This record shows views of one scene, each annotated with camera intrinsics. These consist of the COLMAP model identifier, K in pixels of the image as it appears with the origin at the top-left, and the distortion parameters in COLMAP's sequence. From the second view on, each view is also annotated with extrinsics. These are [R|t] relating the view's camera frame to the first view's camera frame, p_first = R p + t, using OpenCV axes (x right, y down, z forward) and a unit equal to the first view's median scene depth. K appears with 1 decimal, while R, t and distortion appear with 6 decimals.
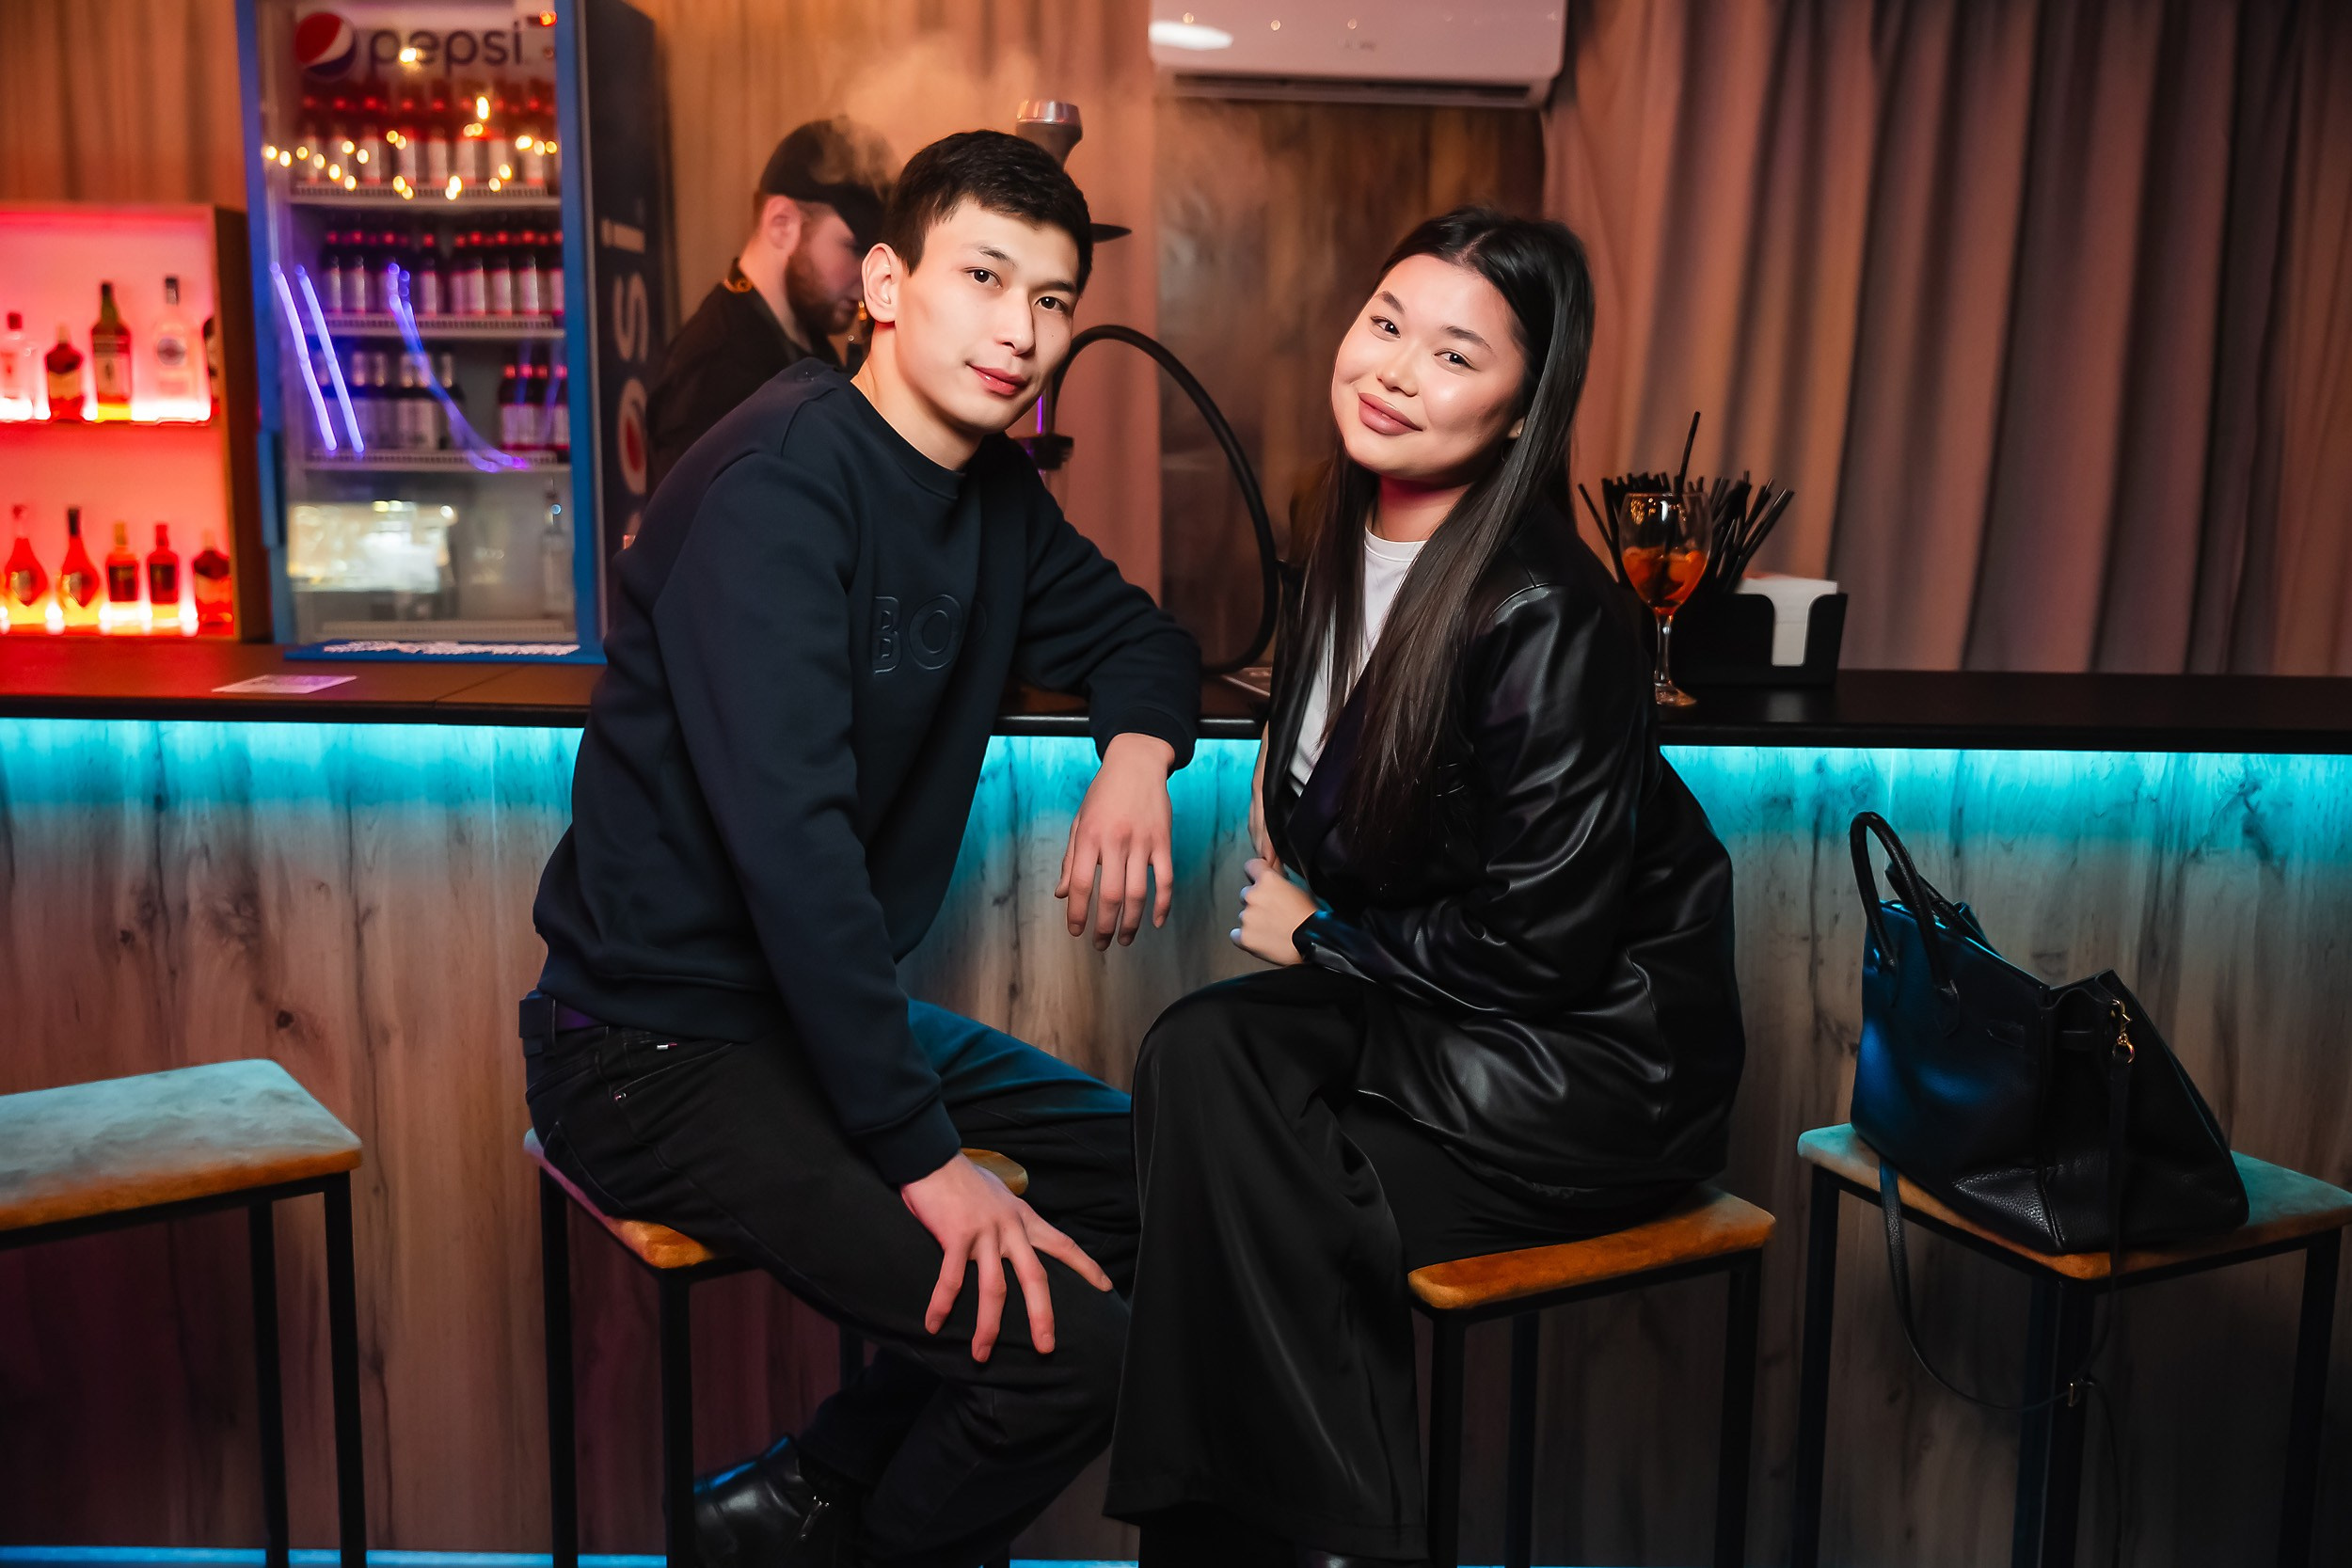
lens RADIAL K [[2177.3, 0, 1176.0], [0, 2177.3, 784.0], [0, 0, 1]] dist [0.009470, 0.014718]
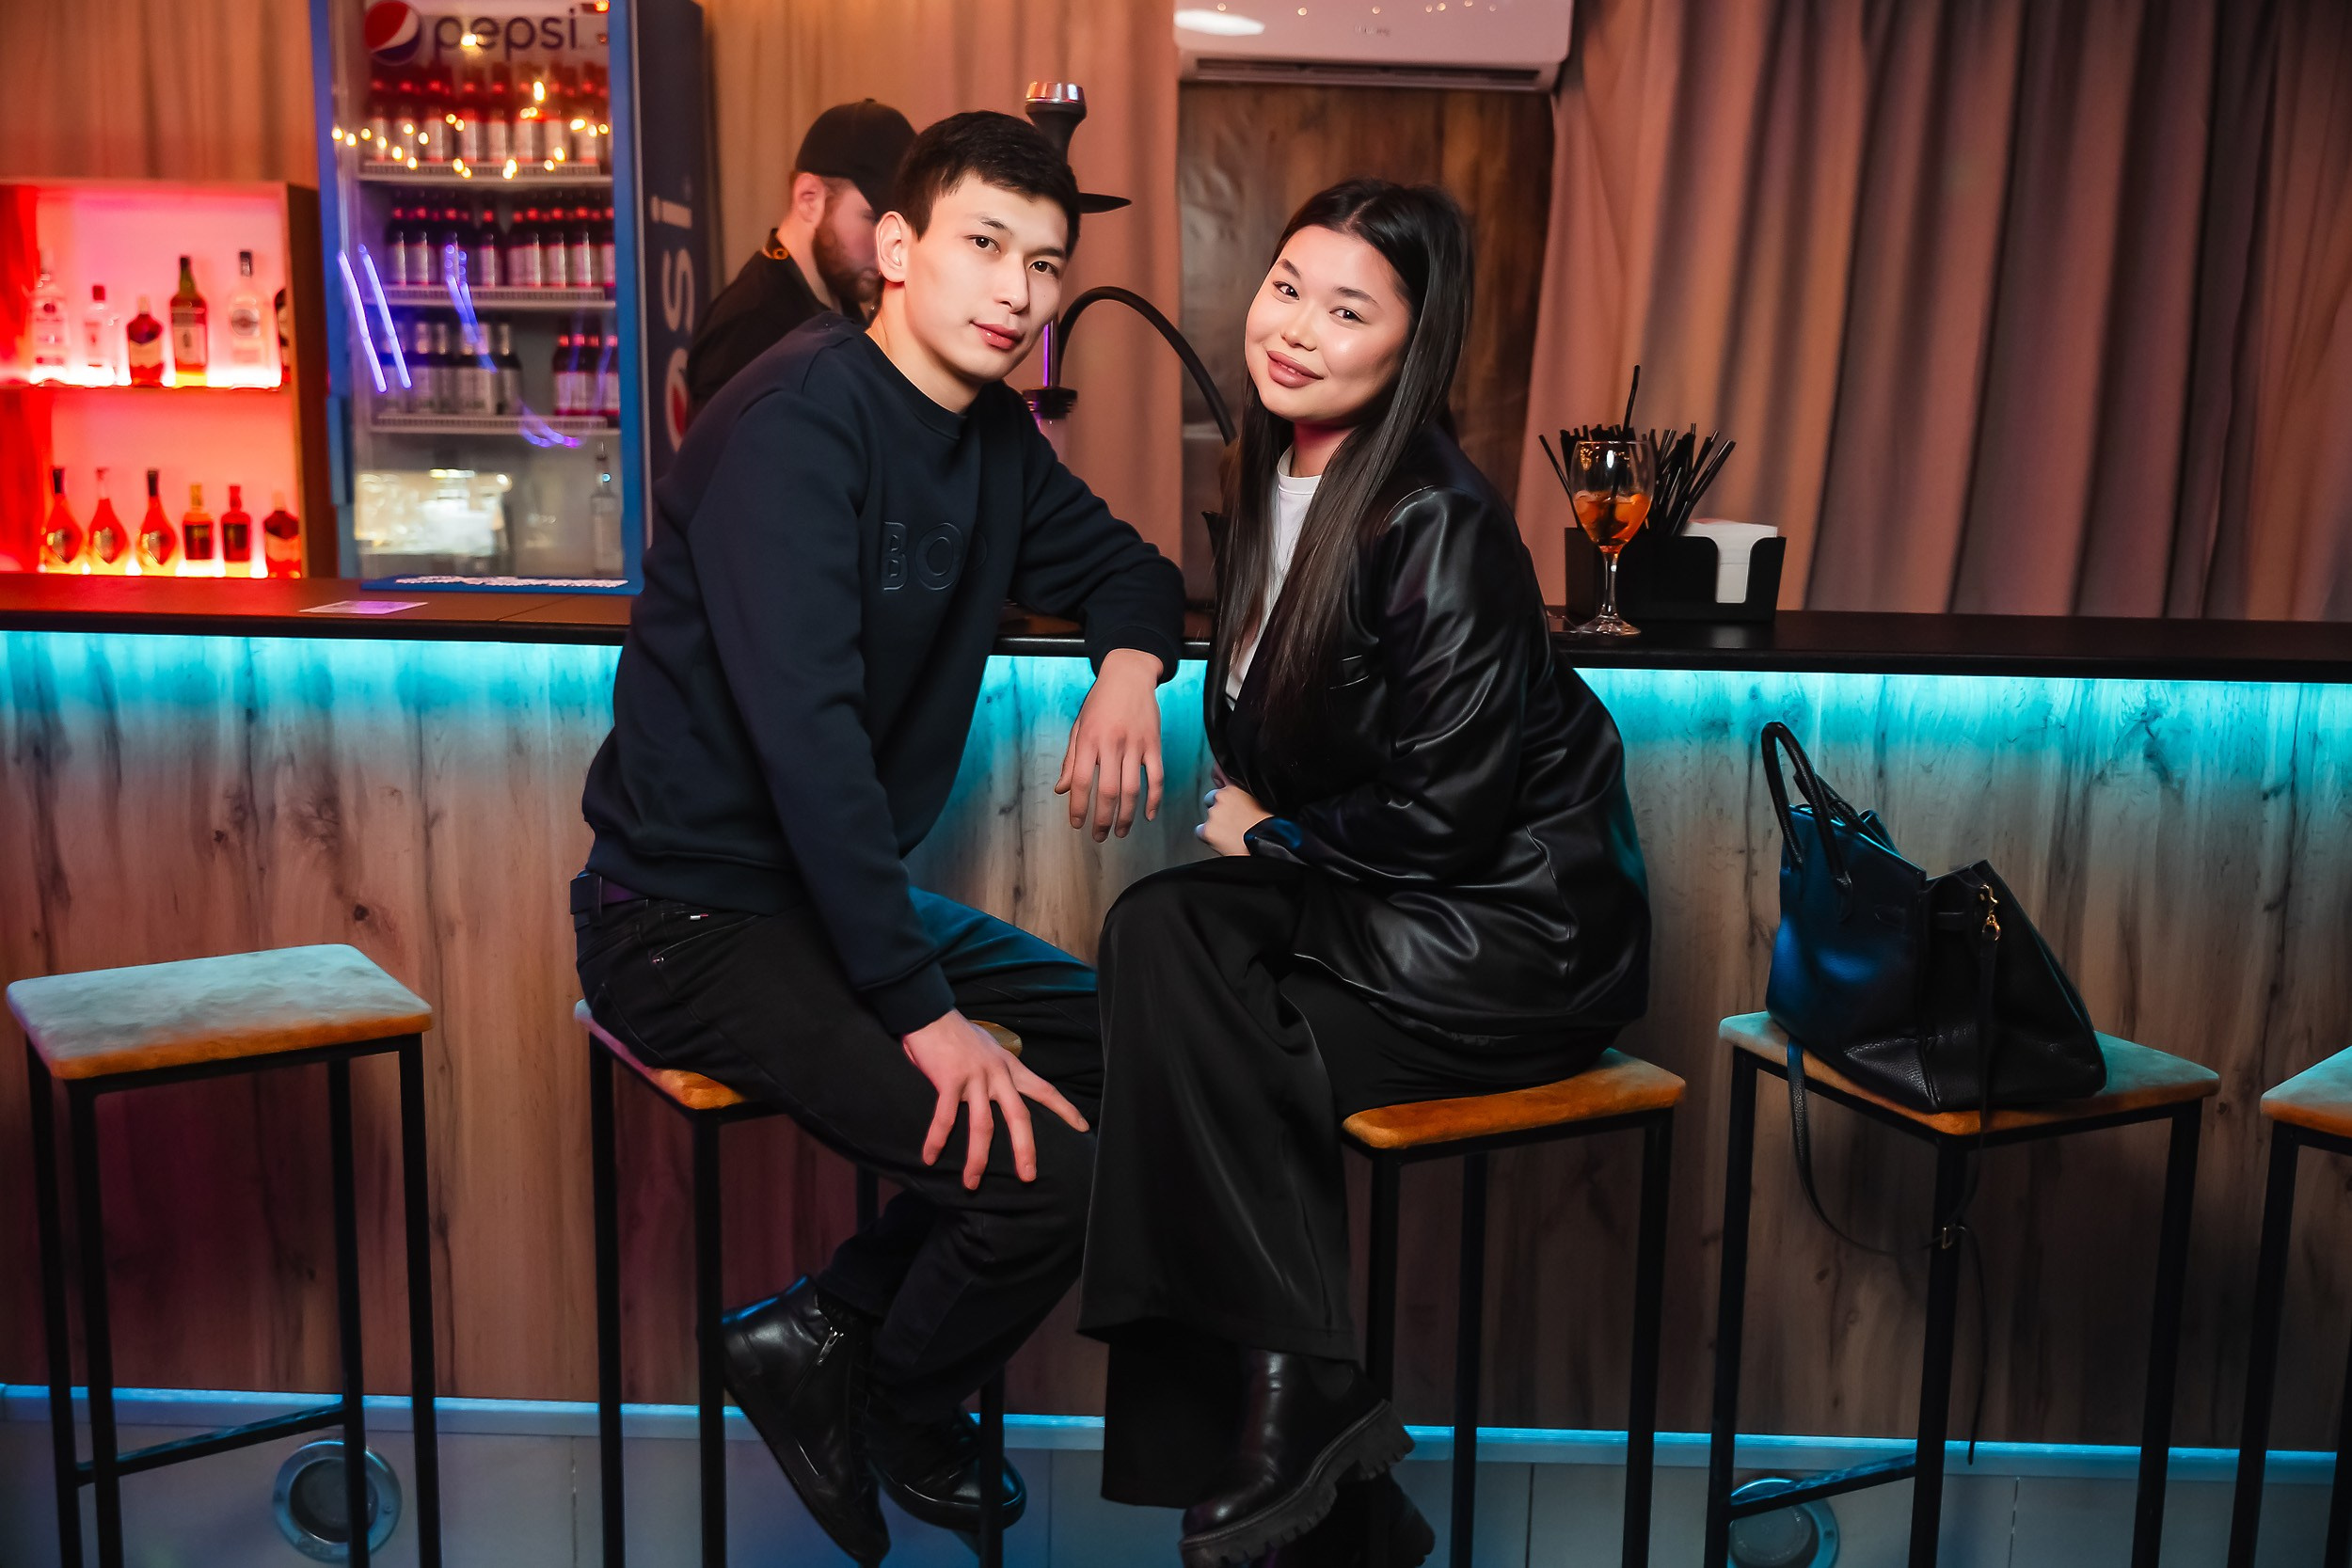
lens RADIAL K [[2177.3, 0, 1176.0], [0, 2177.3, 784.0], [0, 0, 1]] dist [0.009470, 0.014718]
pose [[0.999755, 0.007626, -0.020796, 0.027758], [-0.007499, 0.999953, 0.006191, 0.032222], [0.020843, -0.006034, 0.999765, -0.097445]]
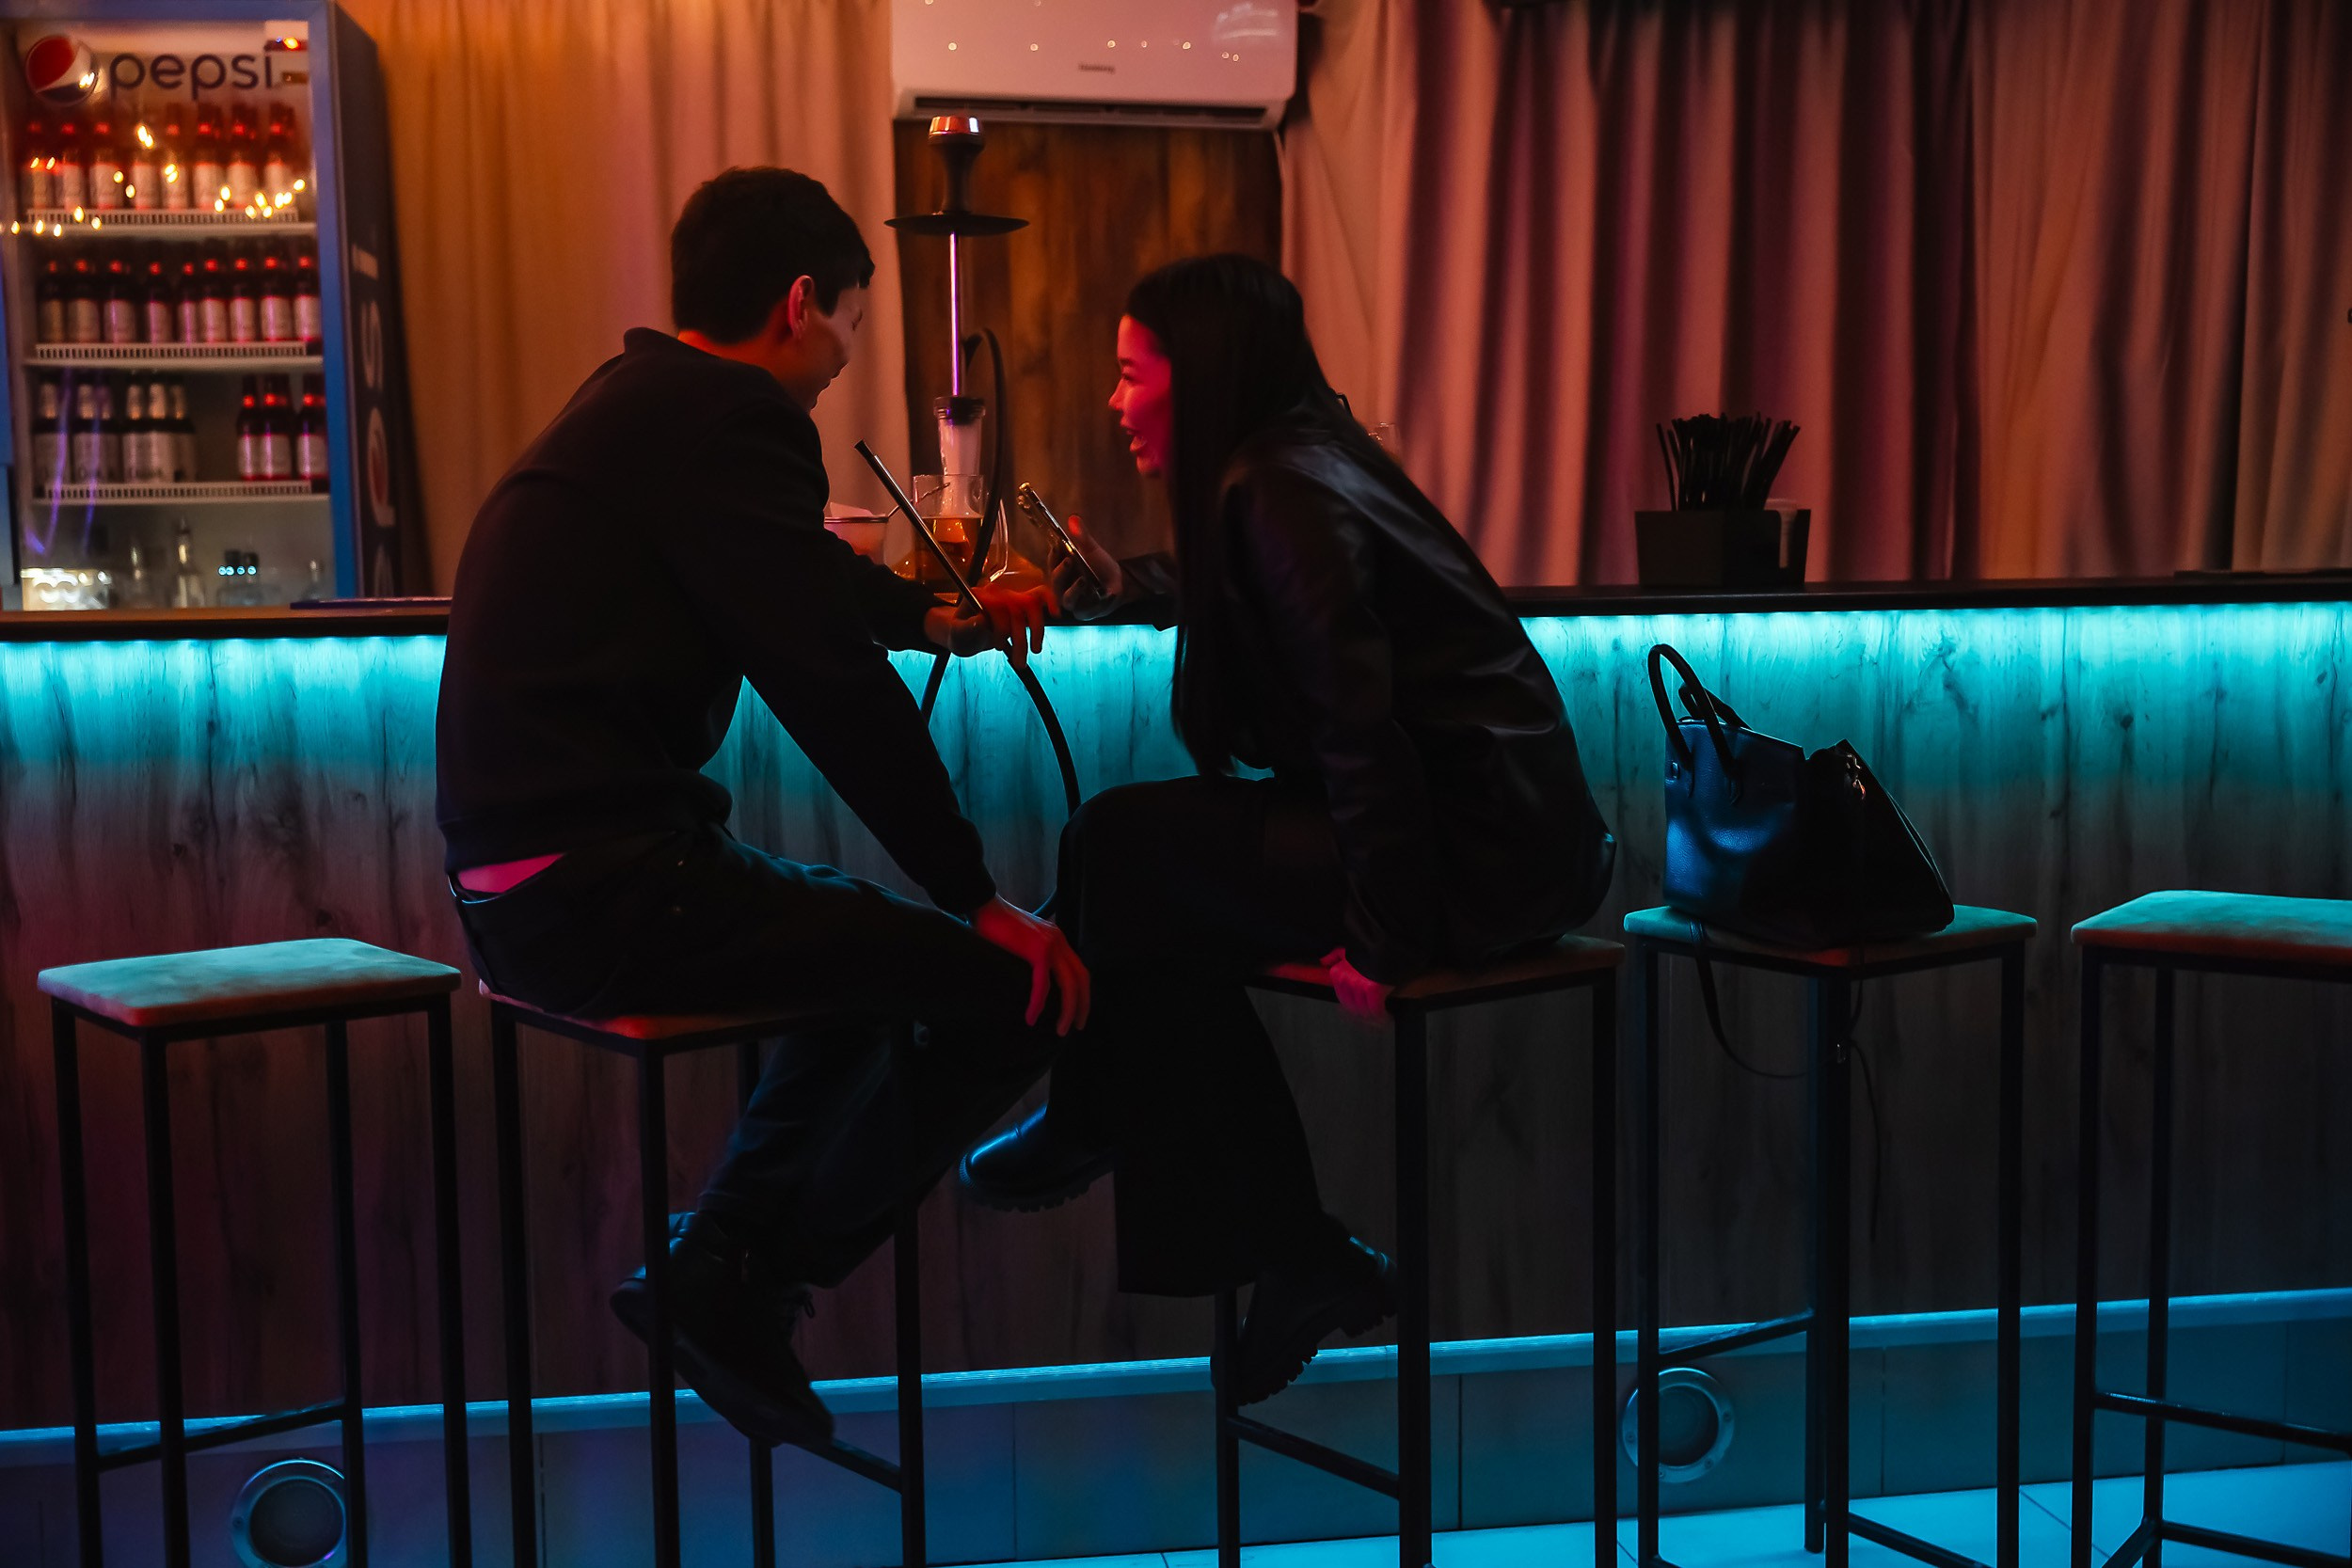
lens RADIAL K [[2711.8, 0, 1176.0], [0, 2711.8, 784.0], [0, 0, 1]] dist [0.019982, 0.062234]
pose [[0.986702, -0.043533, 0.156600, -0.188960], [0.054121, 0.996482, -0.063993, 0.151378], [-0.153263, 0.071617, 0.985587, -0.456382]]
